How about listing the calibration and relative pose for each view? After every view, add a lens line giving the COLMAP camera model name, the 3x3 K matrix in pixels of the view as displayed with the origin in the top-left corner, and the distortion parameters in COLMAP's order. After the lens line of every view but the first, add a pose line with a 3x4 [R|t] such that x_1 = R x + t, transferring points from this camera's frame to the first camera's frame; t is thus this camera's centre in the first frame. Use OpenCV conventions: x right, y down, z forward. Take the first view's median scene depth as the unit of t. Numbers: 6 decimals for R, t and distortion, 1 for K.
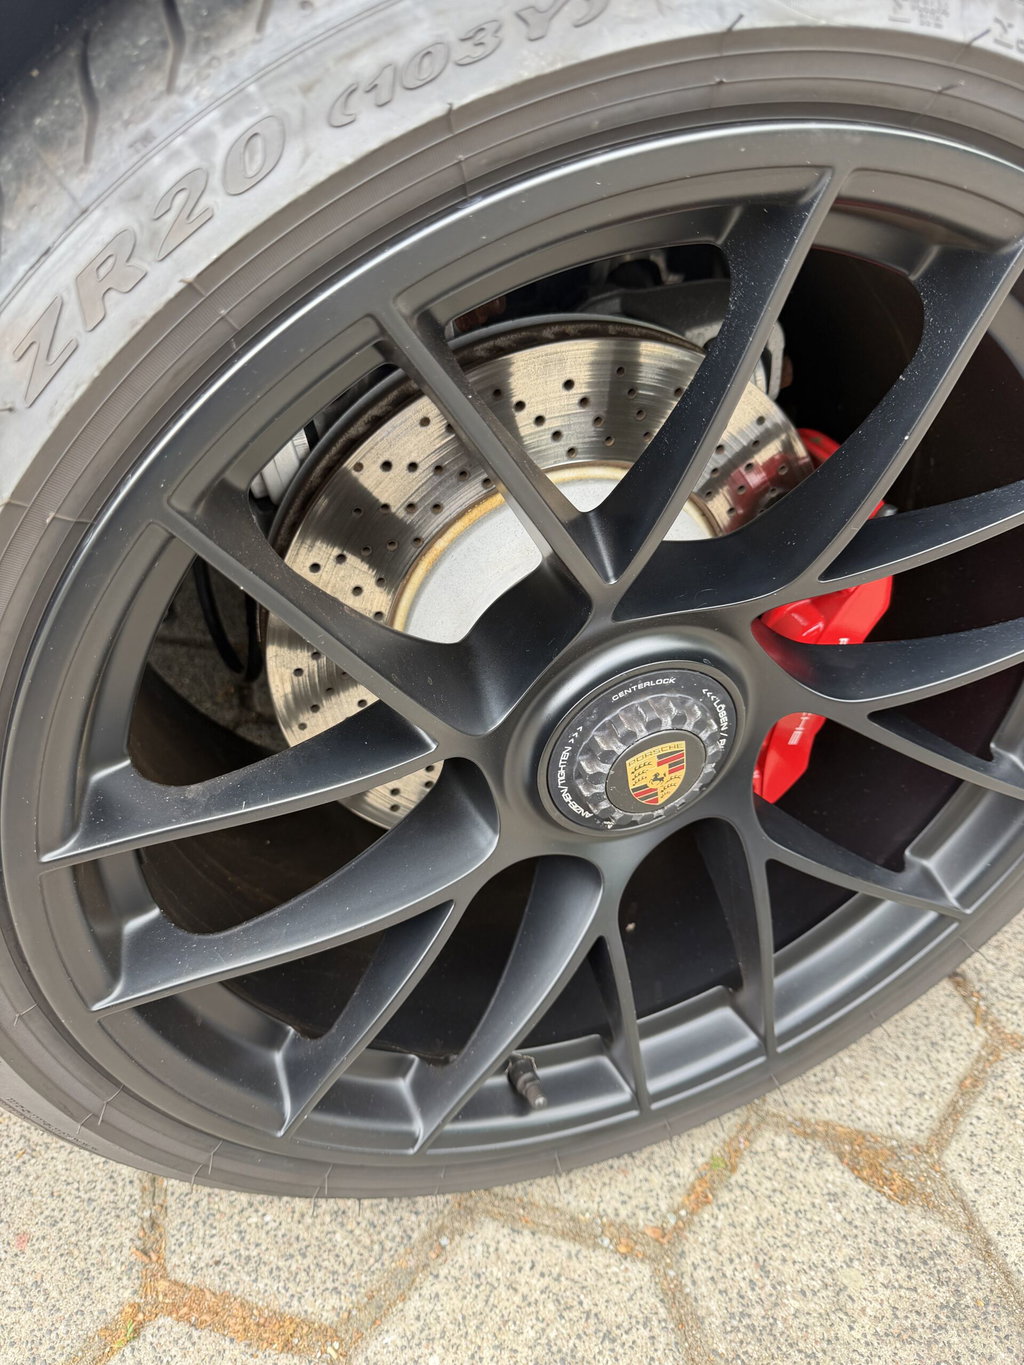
lens RADIAL K [[986.5, 0, 537.9], [0, 986.5, 698.6], [0, 0, 1]] dist [-0.001464, -0.011280]
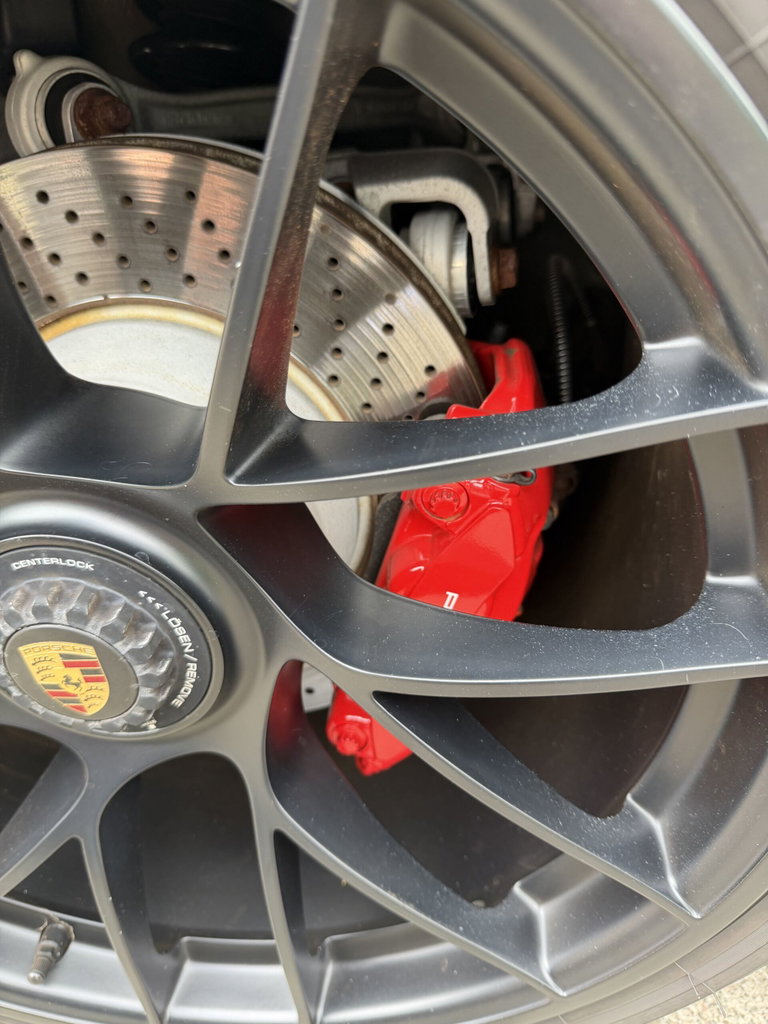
lens RADIAL K [[740.0, 0, 381.2], [0, 740.0, 516.6], [0, 0, 1]] dist [-0.001464, -0.011280]
pose [[0.914381, 0.260100, -0.310252, 0.494987], [-0.282259, 0.958931, -0.027961, -0.099941], [0.290237, 0.113139, 0.950243, 0.487063]]
